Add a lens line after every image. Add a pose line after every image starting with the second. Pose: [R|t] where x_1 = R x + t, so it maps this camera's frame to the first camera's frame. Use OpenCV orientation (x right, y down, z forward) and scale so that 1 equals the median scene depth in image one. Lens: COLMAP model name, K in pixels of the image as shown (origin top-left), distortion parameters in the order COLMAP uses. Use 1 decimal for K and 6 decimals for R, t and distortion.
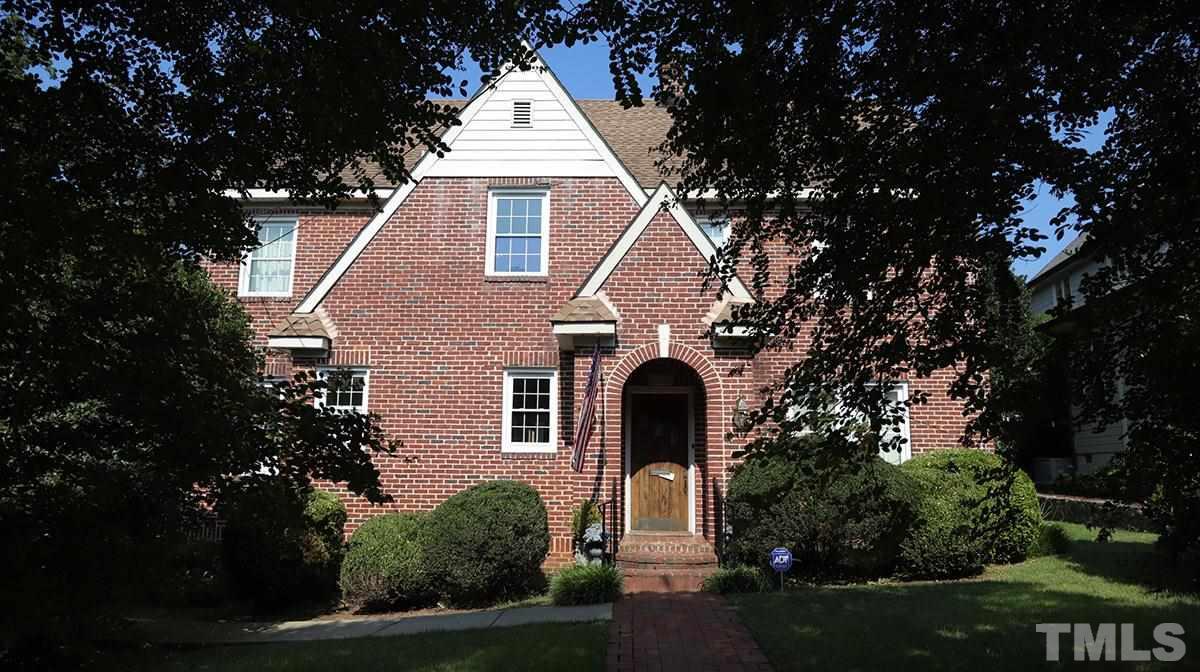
lens RADIAL K [[828.8, 0, 599.1], [0, 828.8, 333.8], [0, 0, 1]] dist [-0.009881, -0.000183]
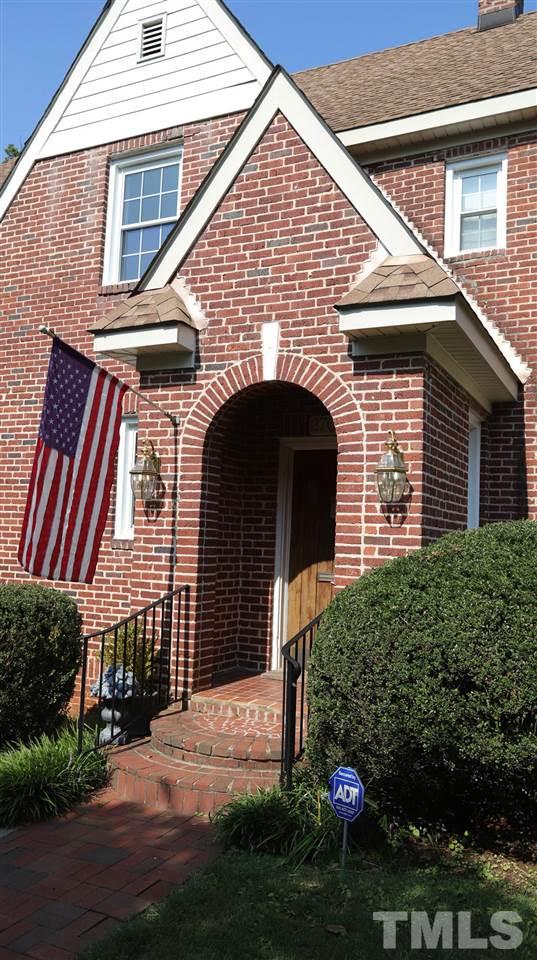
lens RADIAL K [[783.9, 0, 268.1], [0, 783.9, 482.0], [0, 0, 1]] dist [0.008946, -0.010282]
pose [[0.902055, -0.008968, -0.431527, 0.307591], [0.044243, 0.996439, 0.071777, 0.058947], [0.429347, -0.083839, 0.899240, 0.509607]]
